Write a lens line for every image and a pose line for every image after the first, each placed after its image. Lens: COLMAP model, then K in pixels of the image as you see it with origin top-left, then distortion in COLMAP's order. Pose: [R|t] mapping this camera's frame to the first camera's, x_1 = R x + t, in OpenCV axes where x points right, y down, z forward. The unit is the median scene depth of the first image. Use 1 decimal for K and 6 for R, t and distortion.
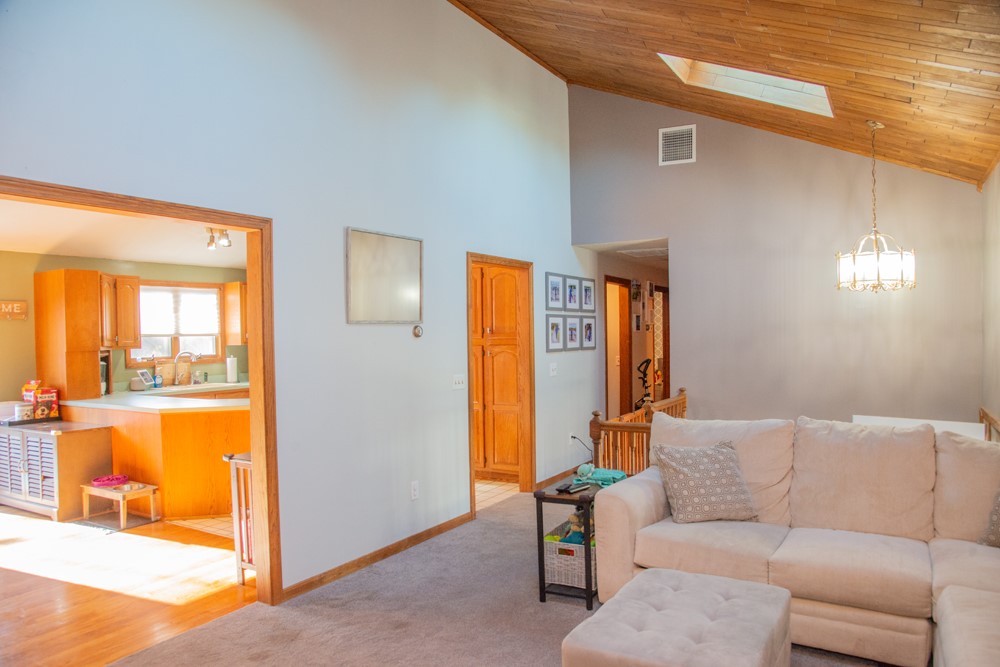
lens RADIAL K [[681.9, 0, 491.9], [0, 681.9, 340.7], [0, 0, 1]] dist [-0.113938, 0.062198]
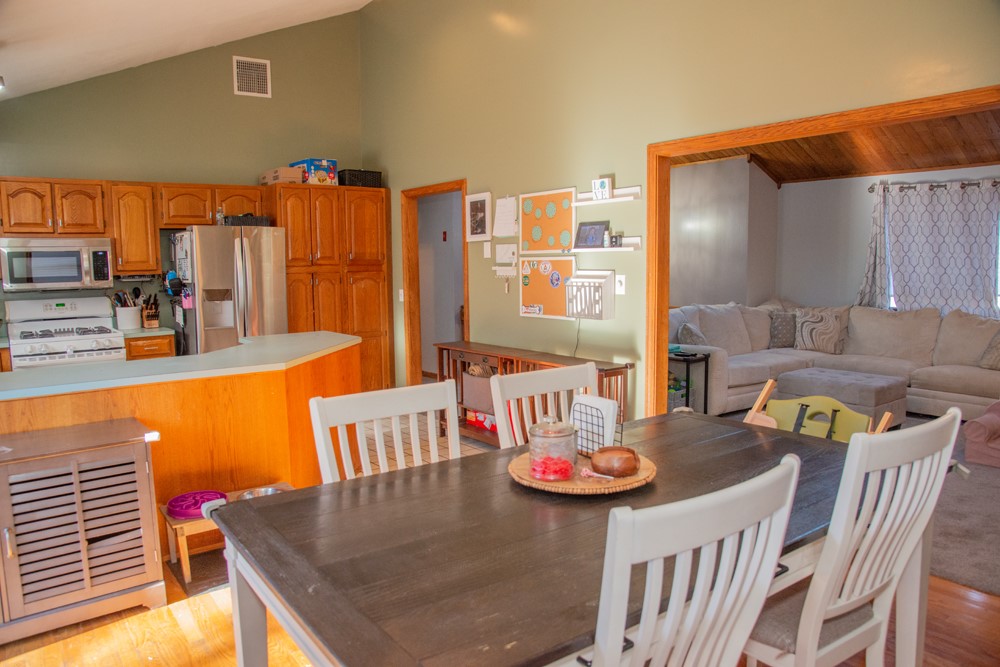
lens RADIAL K [[681.9, 0, 491.9], [0, 681.9, 340.7], [0, 0, 1]] dist [-0.113938, 0.062198]
pose [[0.382292, -0.094892, 0.919156, -0.740517], [0.021433, 0.995356, 0.093845, 0.017219], [-0.923793, -0.016176, 0.382551, 0.404171]]
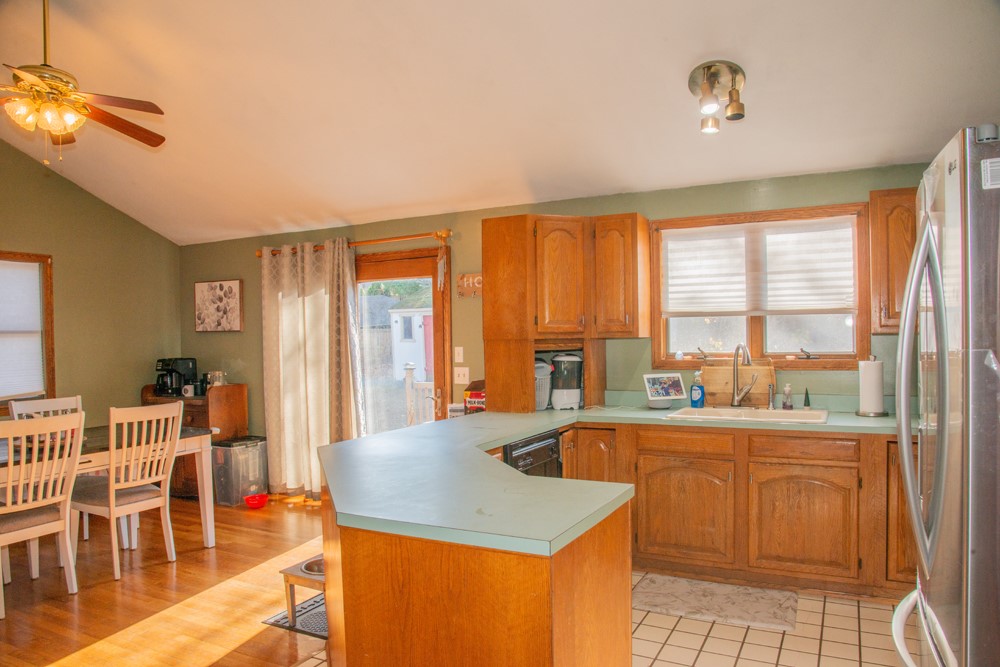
lens RADIAL K [[681.9, 0, 491.9], [0, 681.9, 340.7], [0, 0, 1]] dist [-0.113938, 0.062198]
pose [[0.052442, 0.026296, -0.998278, 0.050967], [0.002681, 0.999646, 0.026473, -0.000906], [0.998620, -0.004065, 0.052353, 0.797298]]
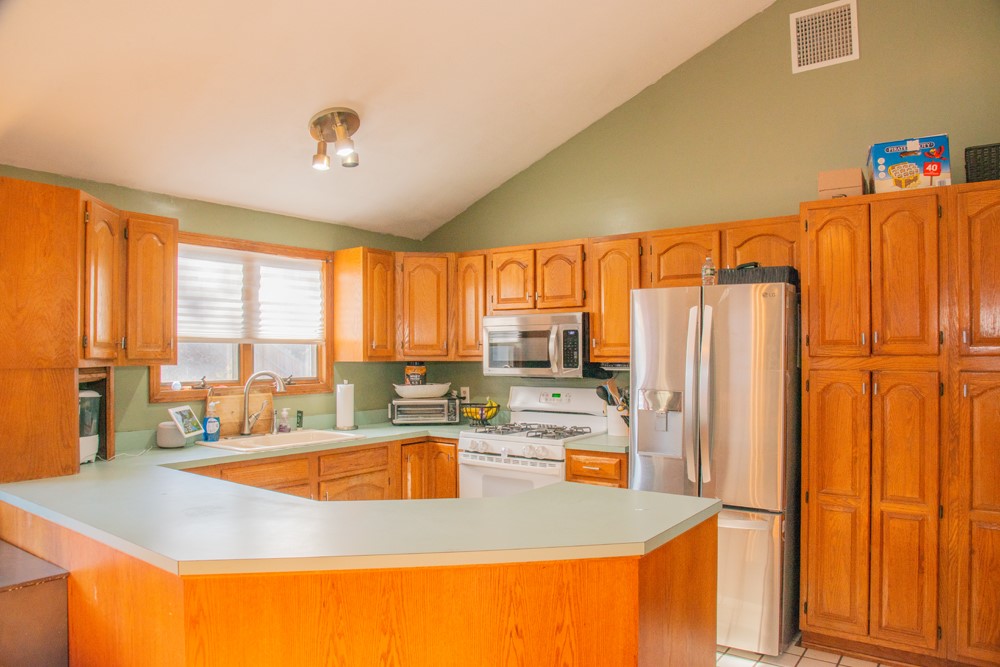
lens RADIAL K [[681.9, 0, 491.9], [0, 681.9, 340.7], [0, 0, 1]] dist [-0.113938, 0.062198]
pose [[0.994347, 0.012187, -0.105481, -0.231303], [-0.015351, 0.999455, -0.029237, 0.004603], [0.105067, 0.030691, 0.993991, 0.504322]]
